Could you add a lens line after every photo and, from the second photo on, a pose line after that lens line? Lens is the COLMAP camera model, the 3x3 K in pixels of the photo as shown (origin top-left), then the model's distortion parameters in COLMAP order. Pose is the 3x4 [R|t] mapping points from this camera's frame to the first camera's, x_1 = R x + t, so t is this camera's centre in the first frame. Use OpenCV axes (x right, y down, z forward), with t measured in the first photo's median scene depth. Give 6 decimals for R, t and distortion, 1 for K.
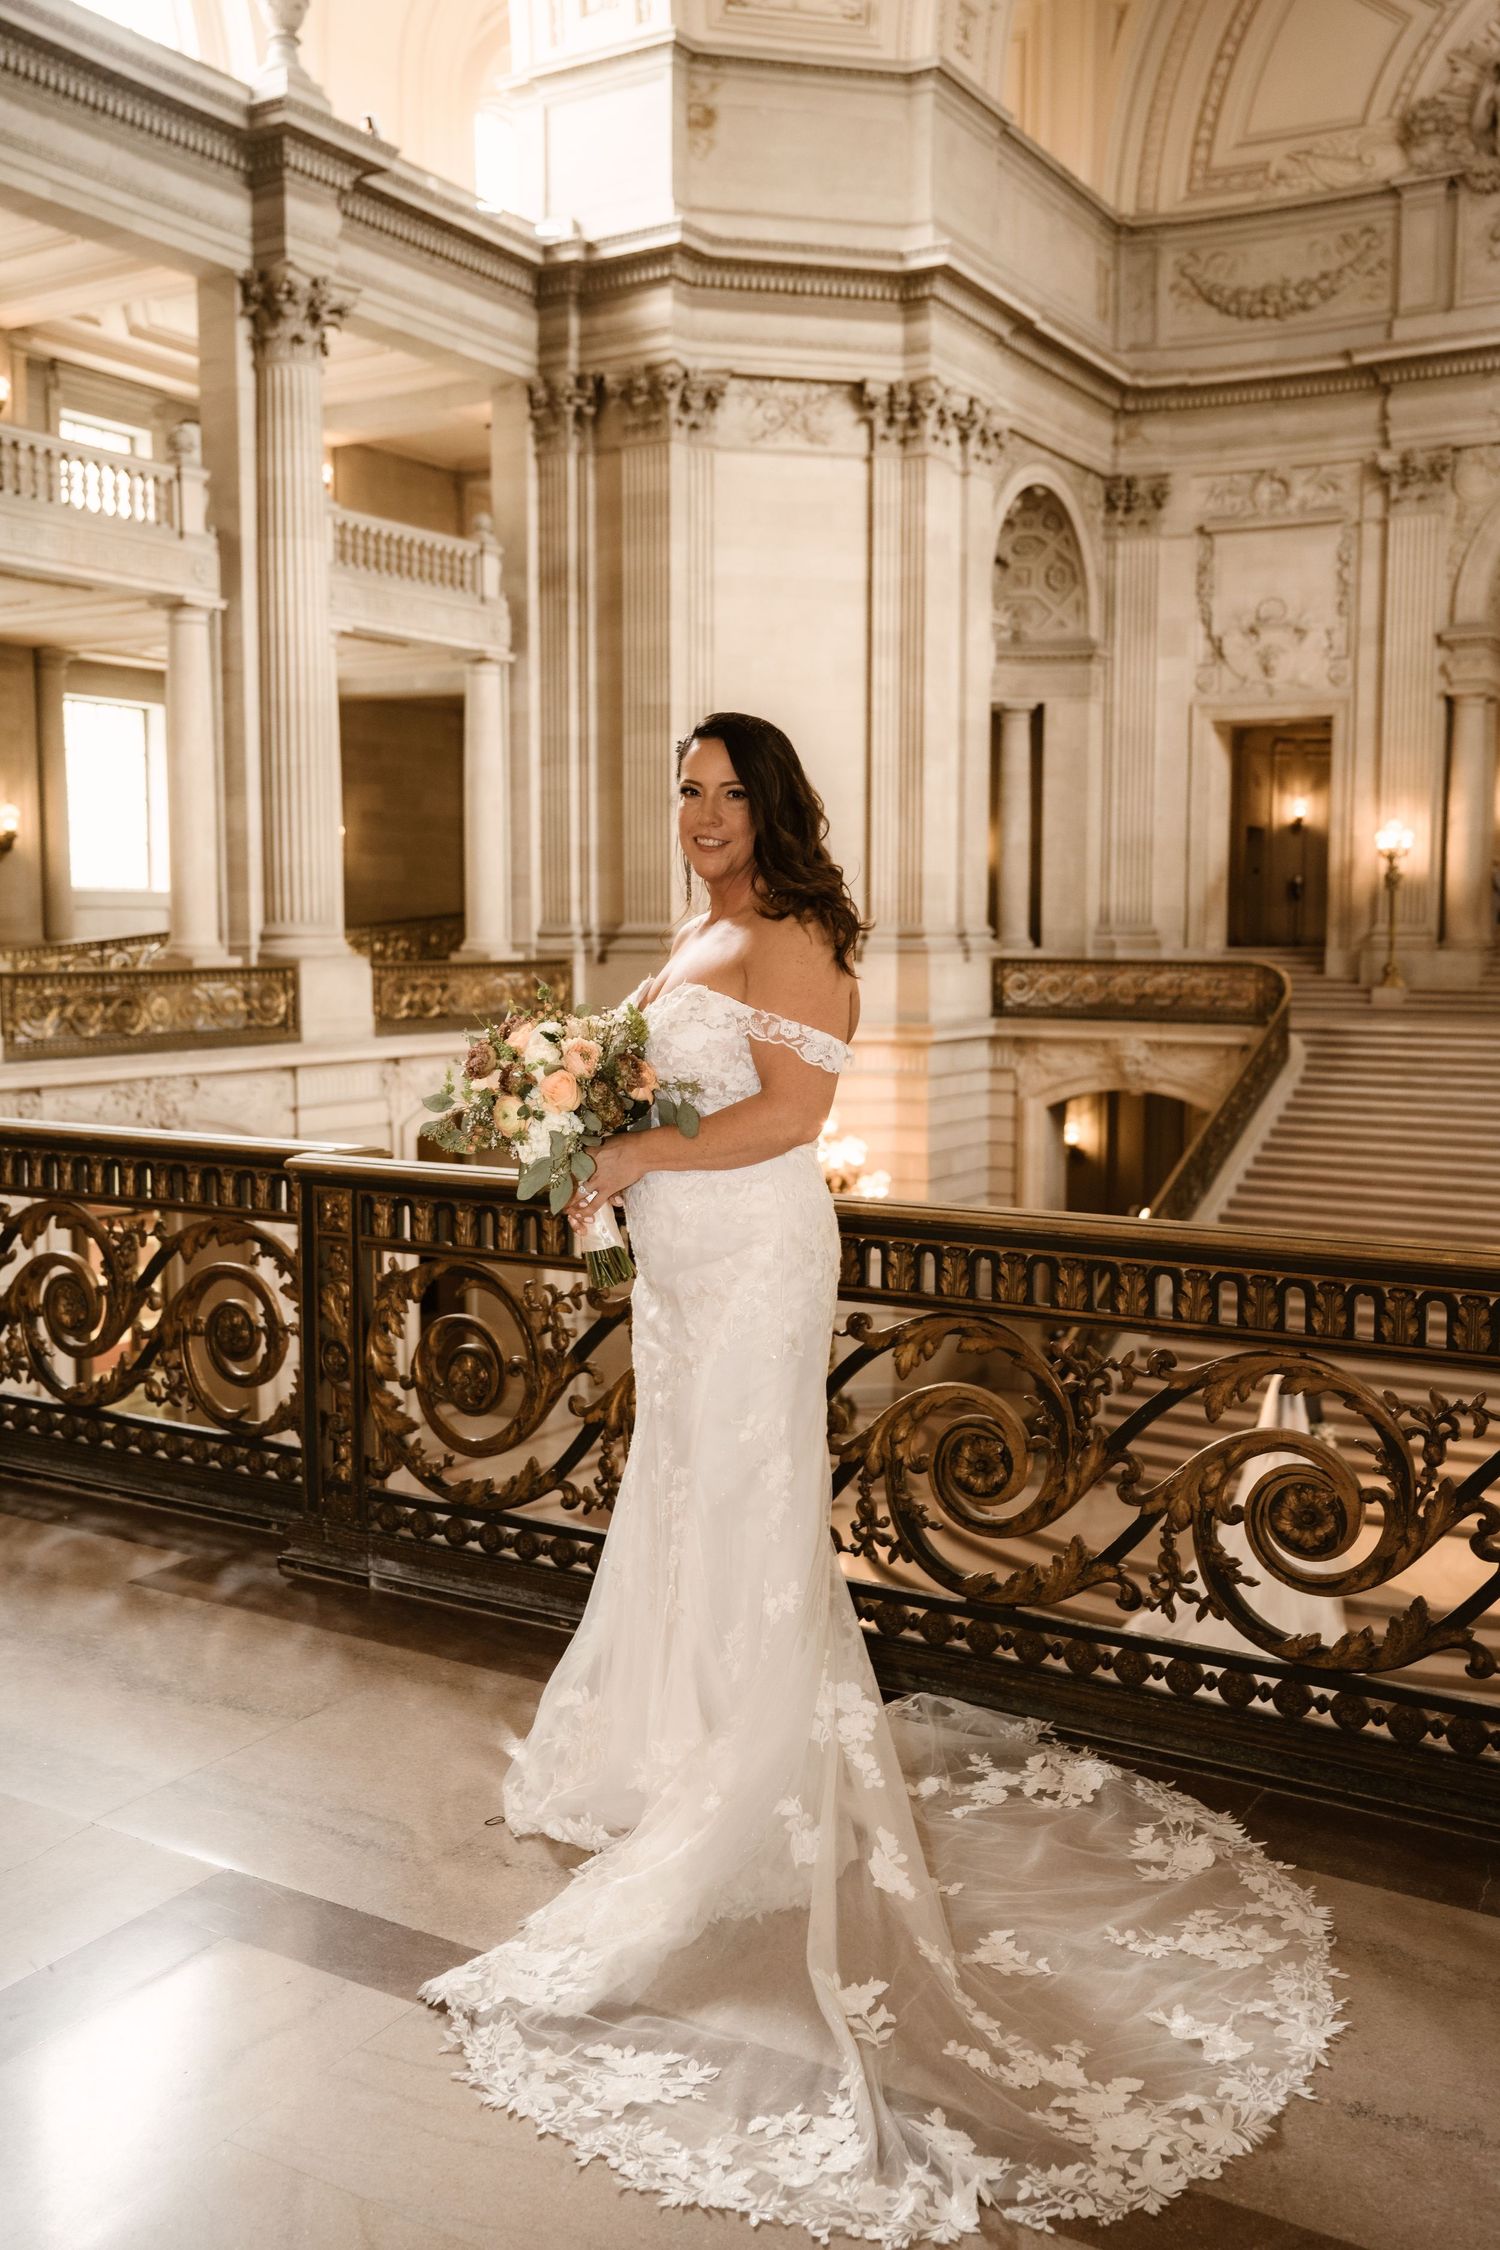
lens RADIAL K [[2040.4, 0, 753.3], [0, 2040.4, 1120.1], [0, 0, 1]] dist [-0.018201, -0.004454]
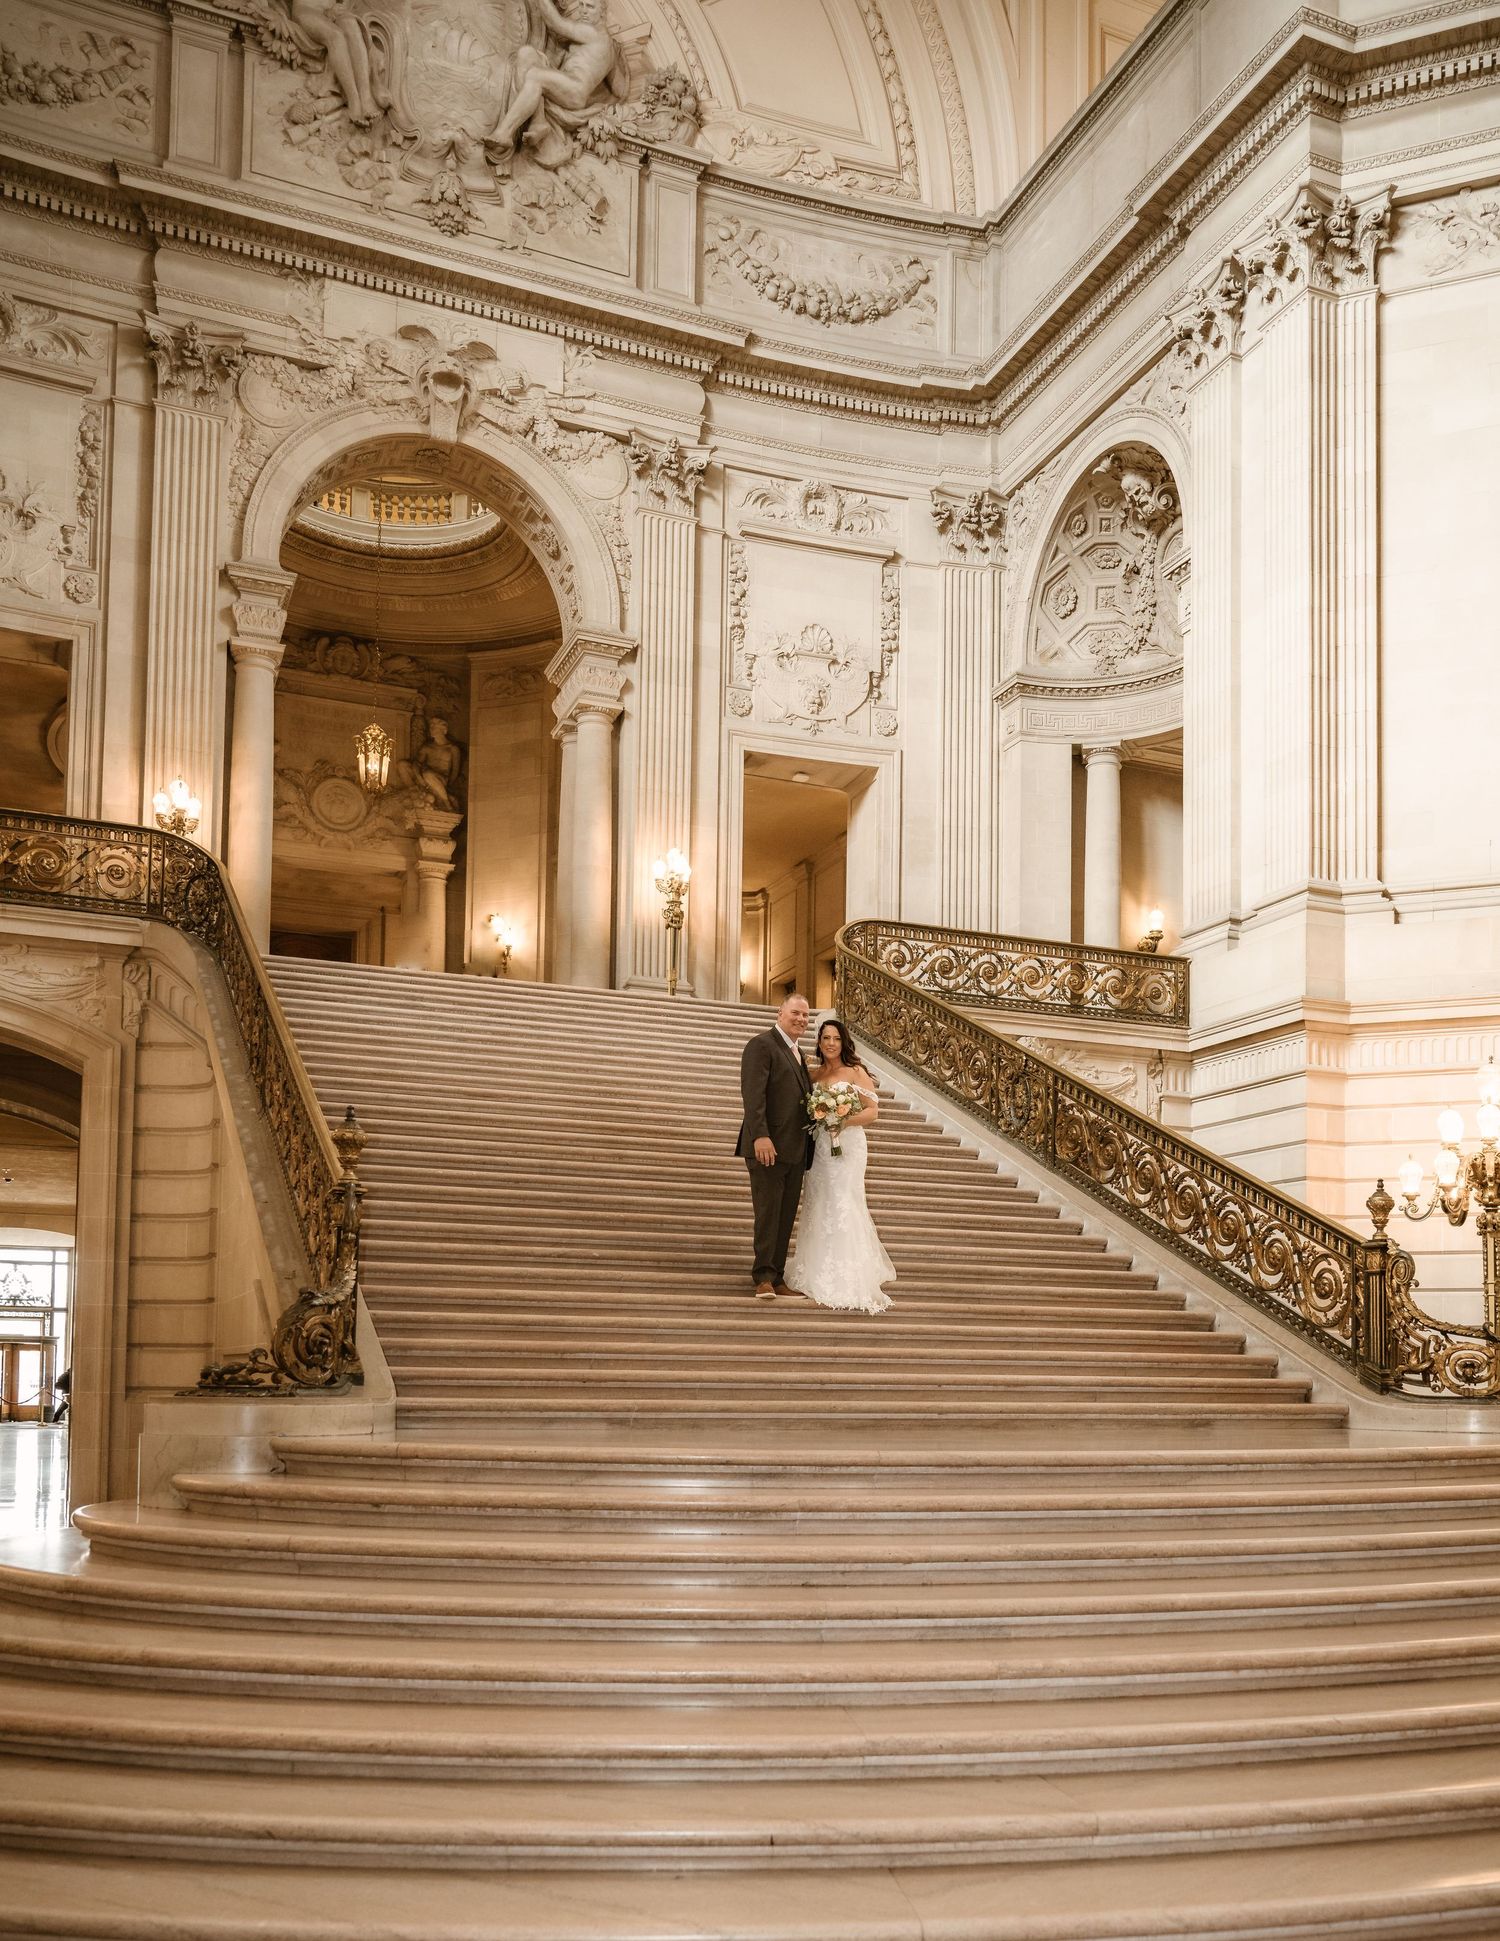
lens RADIAL K [[1793.6, 0, 828.2], [0, 1793.6, 1263.6], [0, 0, 1]] dist [0.012732, 0.000000]
pose [[0.579027, 0.057583, 0.813272, -0.074934], [0.072545, 0.989907, -0.121740, 0.125227], [-0.812074, 0.129490, 0.569006, 0.441654]]
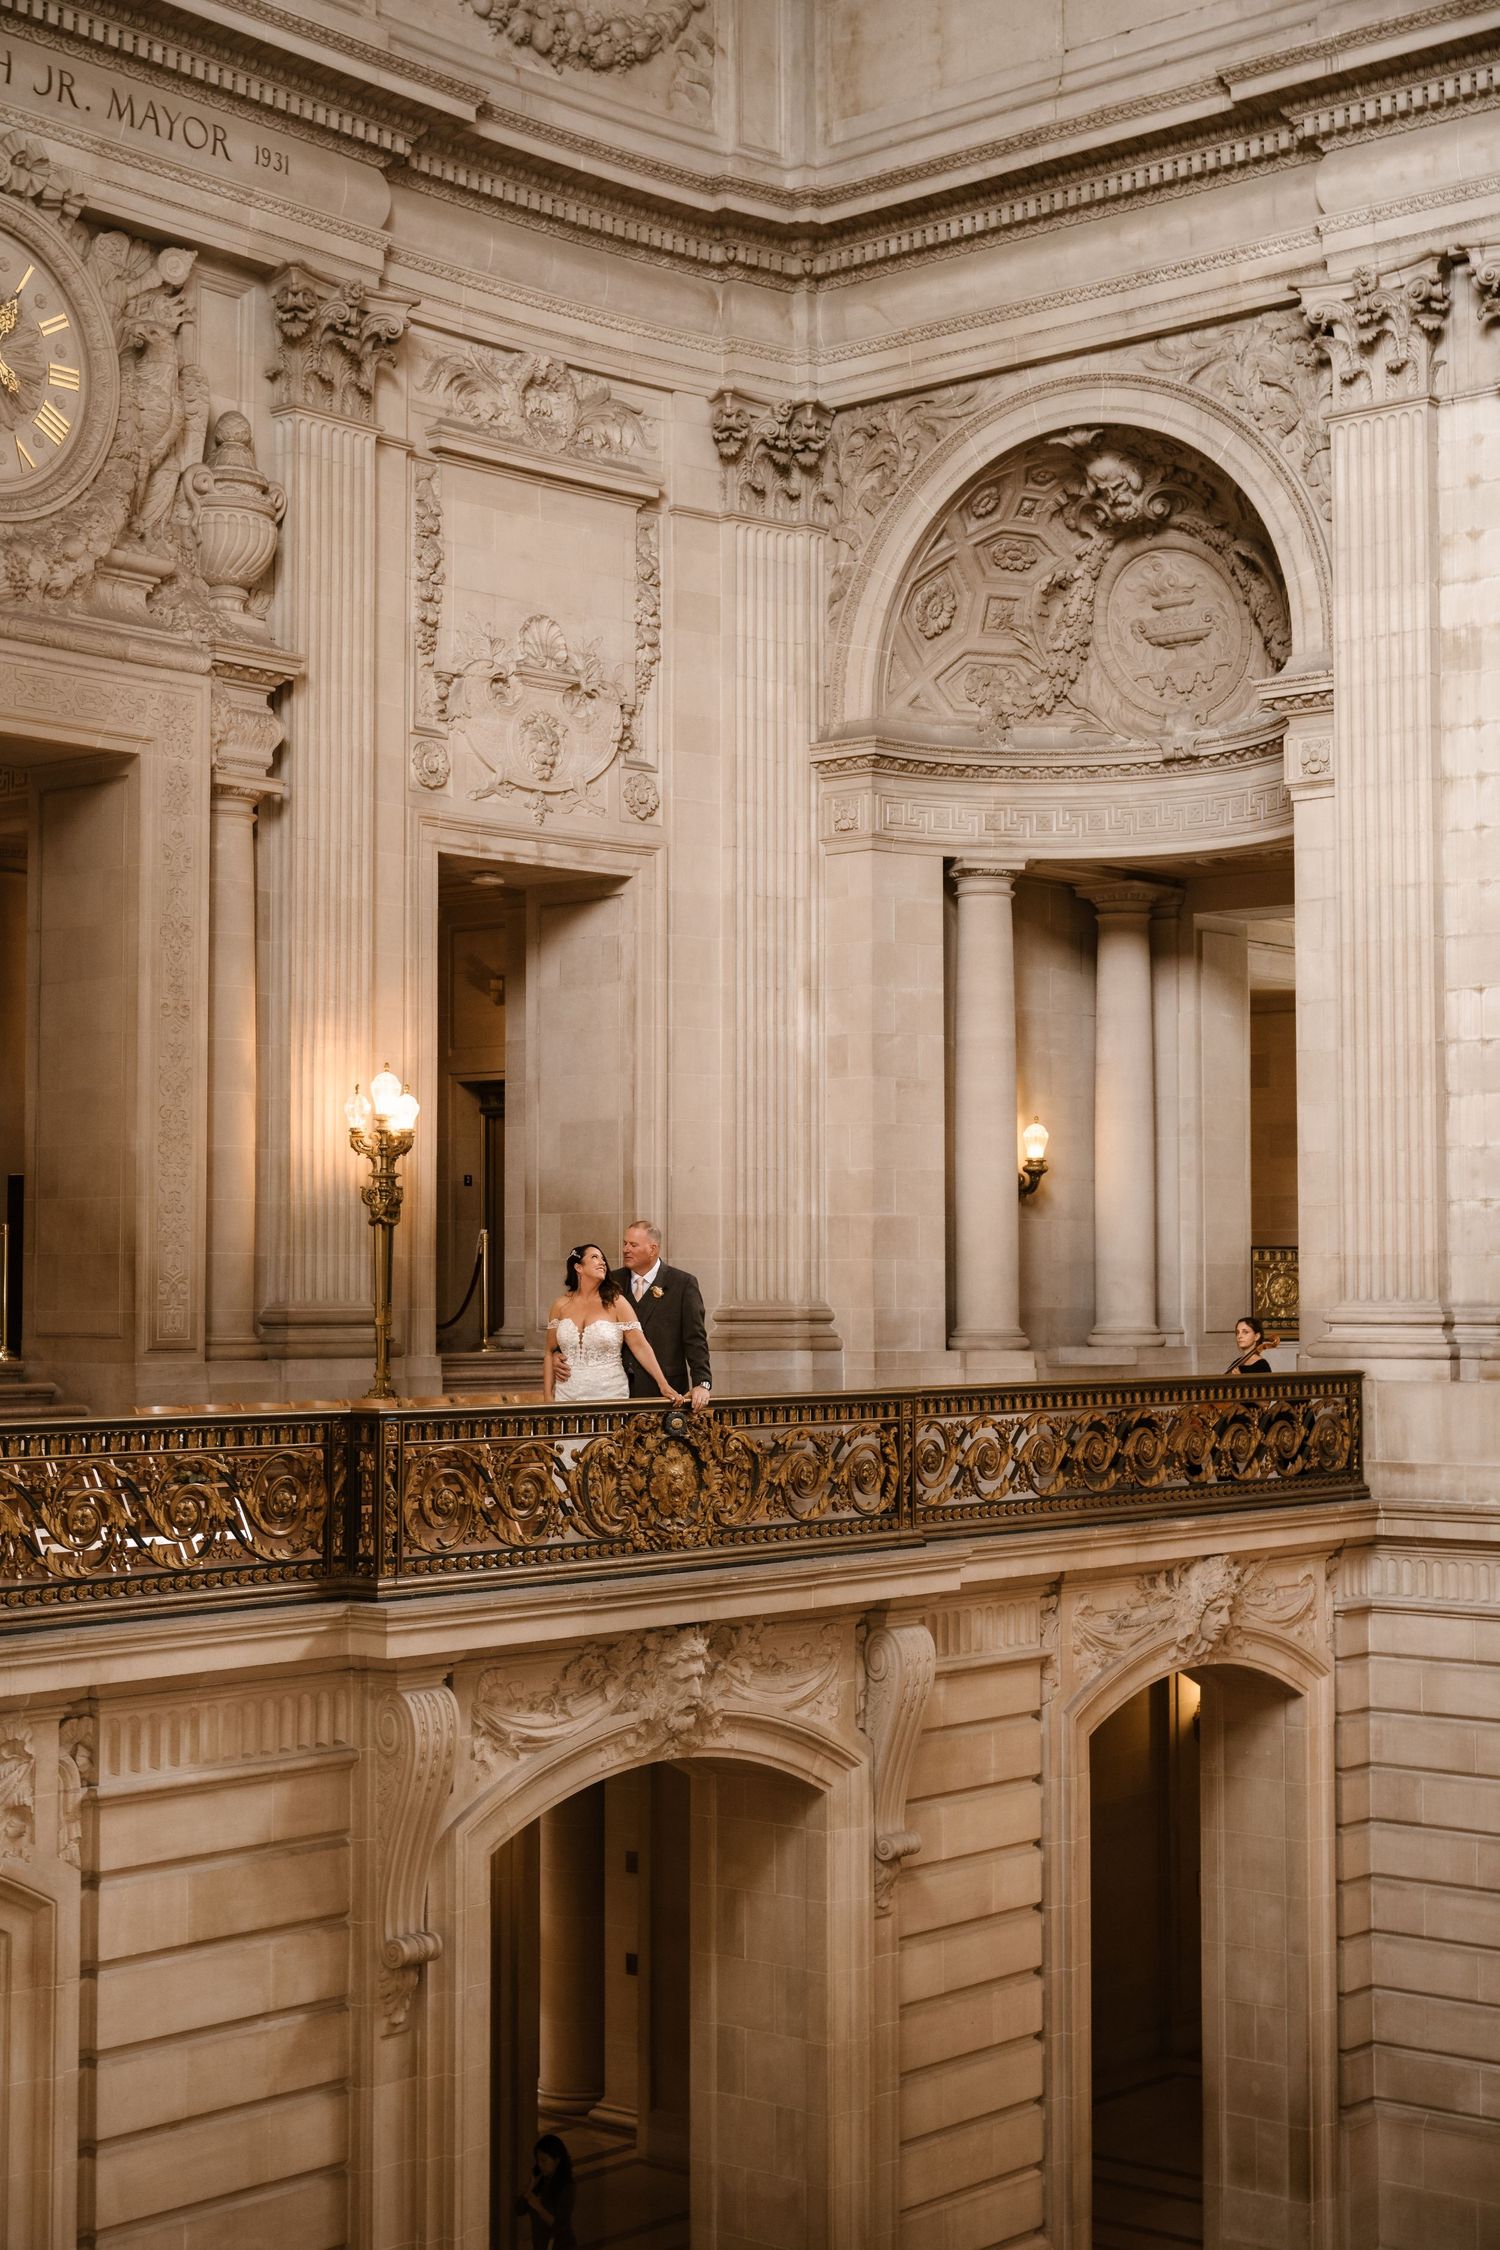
lens RADIAL K [[3135.2, 0, 758.4], [0, 3135.2, 1128.8], [0, 0, 1]] dist [0.004374, 0.000000]
pose [[0.153771, 0.041491, 0.987235, -0.187404], [0.102251, 0.993086, -0.057663, -0.076618], [-0.982802, 0.109813, 0.148465, 0.707317]]
